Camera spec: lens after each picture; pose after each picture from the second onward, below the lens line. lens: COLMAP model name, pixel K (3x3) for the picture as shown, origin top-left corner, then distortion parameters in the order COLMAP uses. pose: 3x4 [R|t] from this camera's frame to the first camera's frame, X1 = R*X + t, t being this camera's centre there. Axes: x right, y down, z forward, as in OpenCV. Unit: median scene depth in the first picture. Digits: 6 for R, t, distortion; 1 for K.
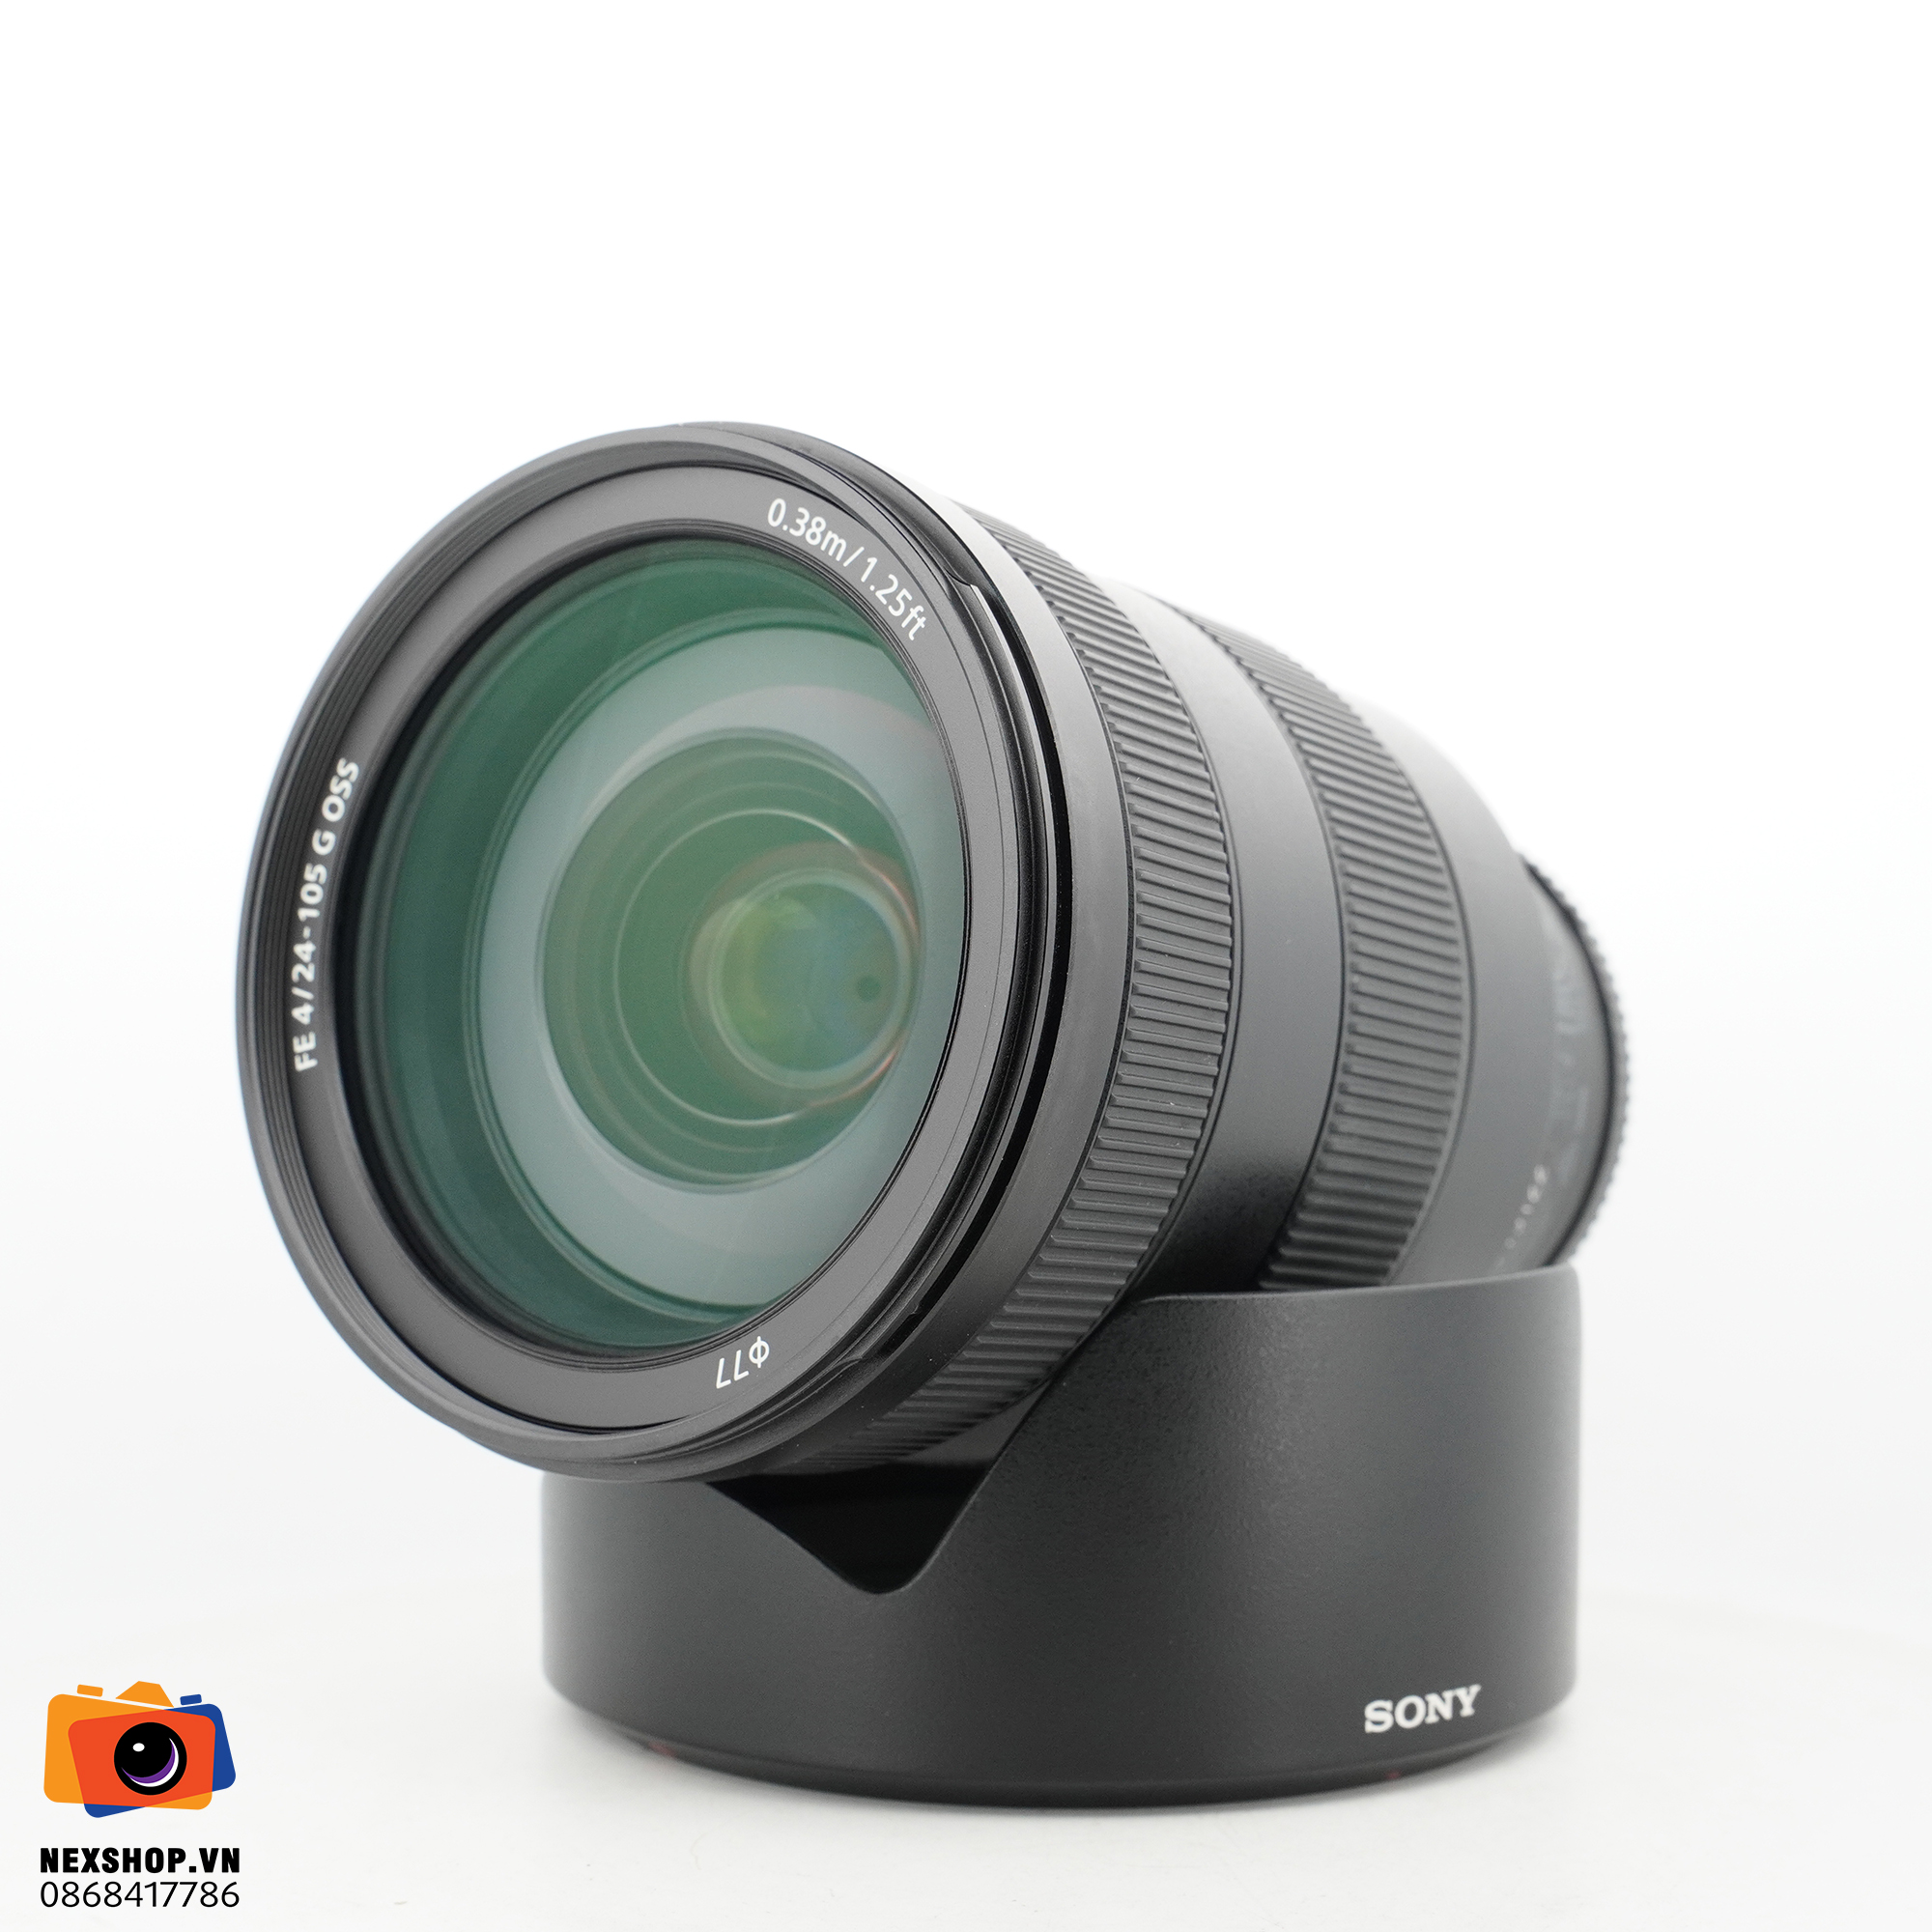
lens RADIAL K [[3342.6, 0, 960.6], [0, 3342.6, 965.2], [0, 0, 1]] dist [0.012733, 0.000000]
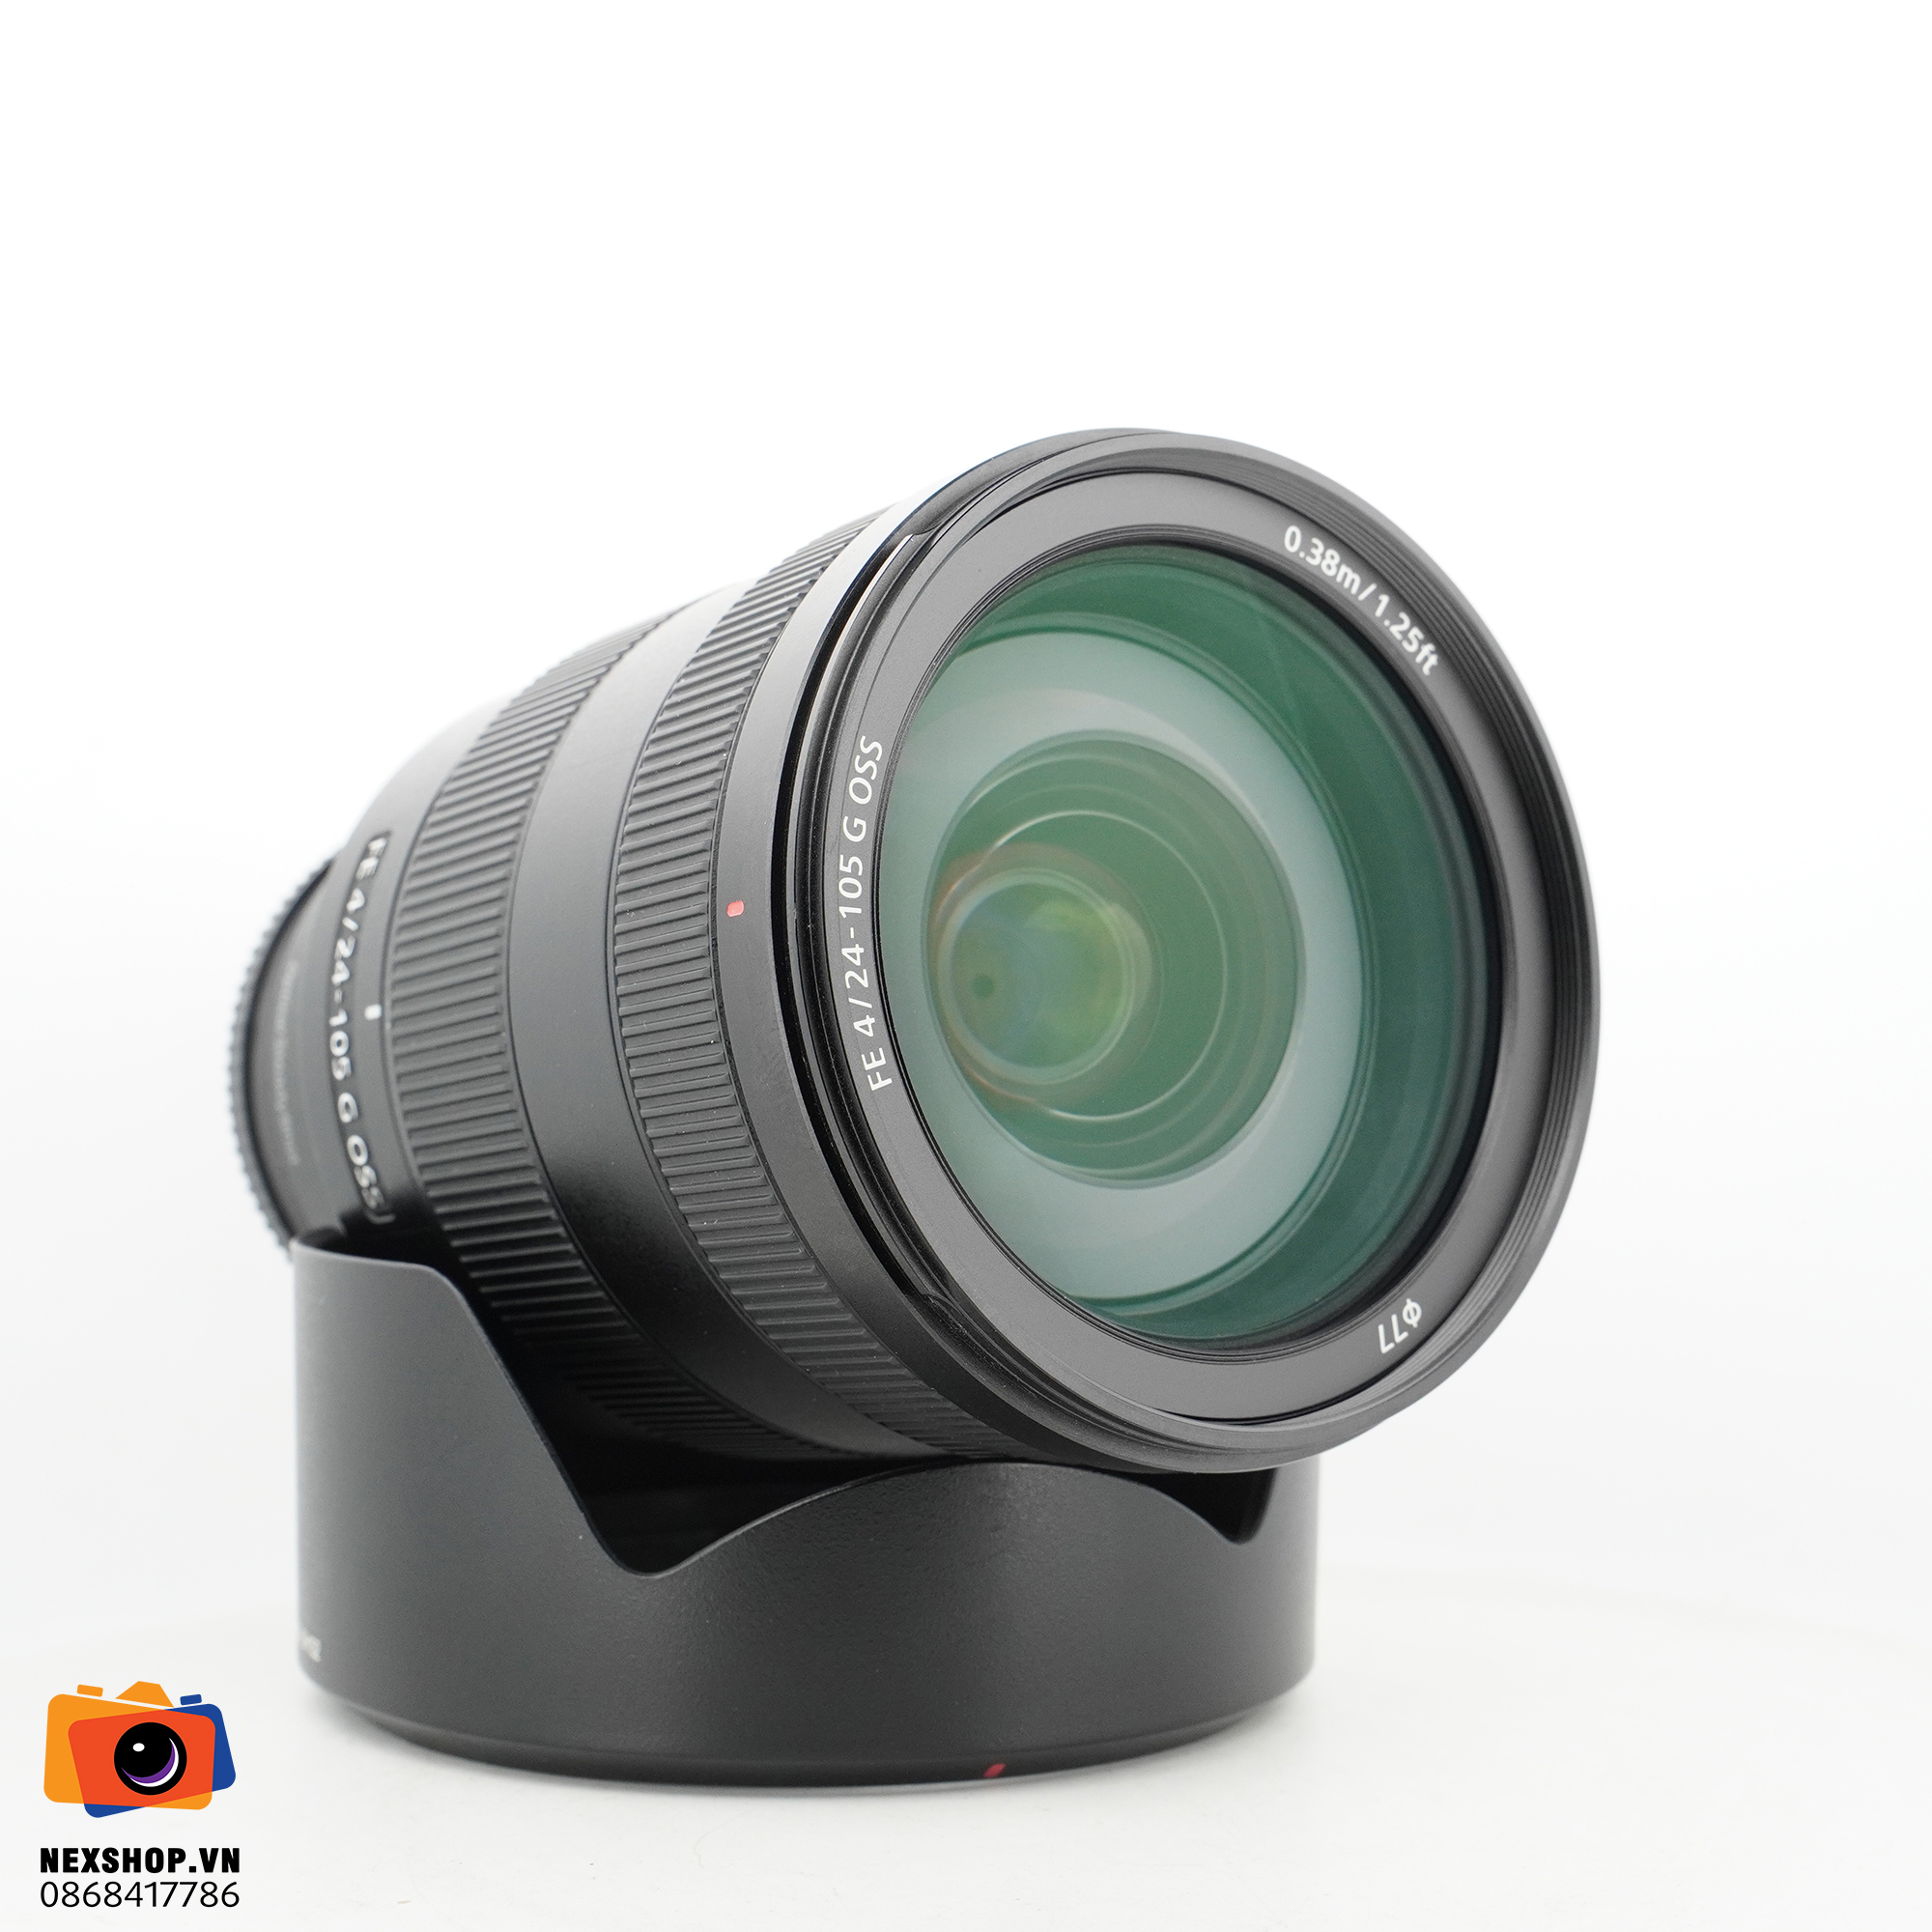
lens RADIAL K [[3342.6, 0, 891.7], [0, 3342.6, 986.4], [0, 0, 1]] dist [0.012733, 0.000000]
pose [[0.309166, -0.019851, 0.950801, -1.123400], [0.007464, 0.999802, 0.018447, -0.013021], [-0.950979, 0.001393, 0.309253, 0.797280]]
